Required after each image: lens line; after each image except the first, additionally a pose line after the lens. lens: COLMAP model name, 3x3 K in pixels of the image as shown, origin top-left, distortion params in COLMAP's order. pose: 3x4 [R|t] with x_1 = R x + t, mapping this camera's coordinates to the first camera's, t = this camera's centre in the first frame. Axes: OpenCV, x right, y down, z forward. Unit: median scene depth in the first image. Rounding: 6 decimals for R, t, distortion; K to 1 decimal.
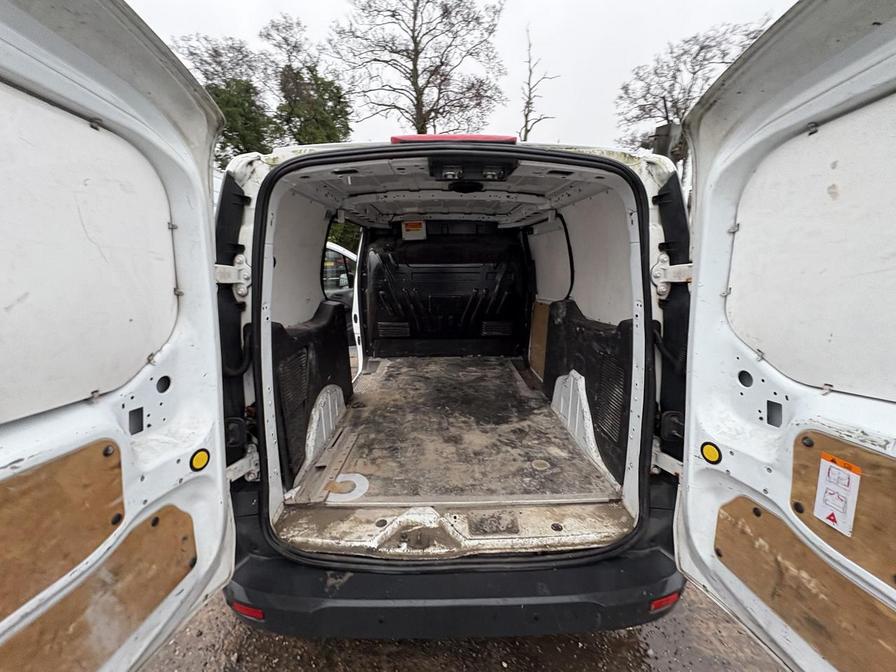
lens RADIAL K [[356.0, 0, 446.2], [0, 356.0, 336.5], [0, 0, 1]] dist [0.001094, -0.000154]
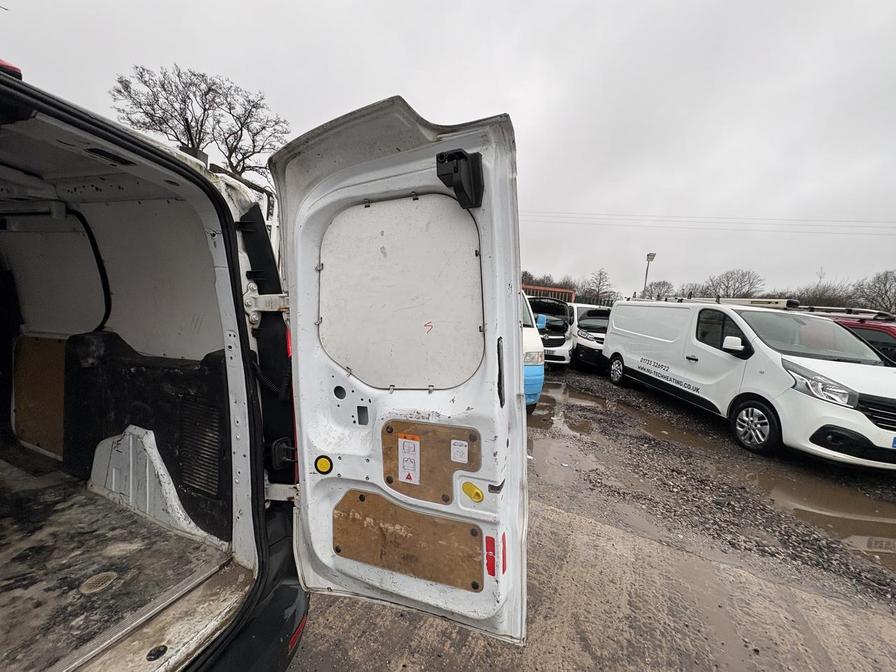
lens RADIAL K [[356.0, 0, 447.2], [0, 356.0, 336.8], [0, 0, 1]] dist [0.001094, -0.000154]
pose [[0.392668, -0.050581, 0.918288, -0.087660], [0.118231, 0.992978, 0.004139, -0.023991], [-0.912049, 0.106945, 0.395890, 0.137690]]
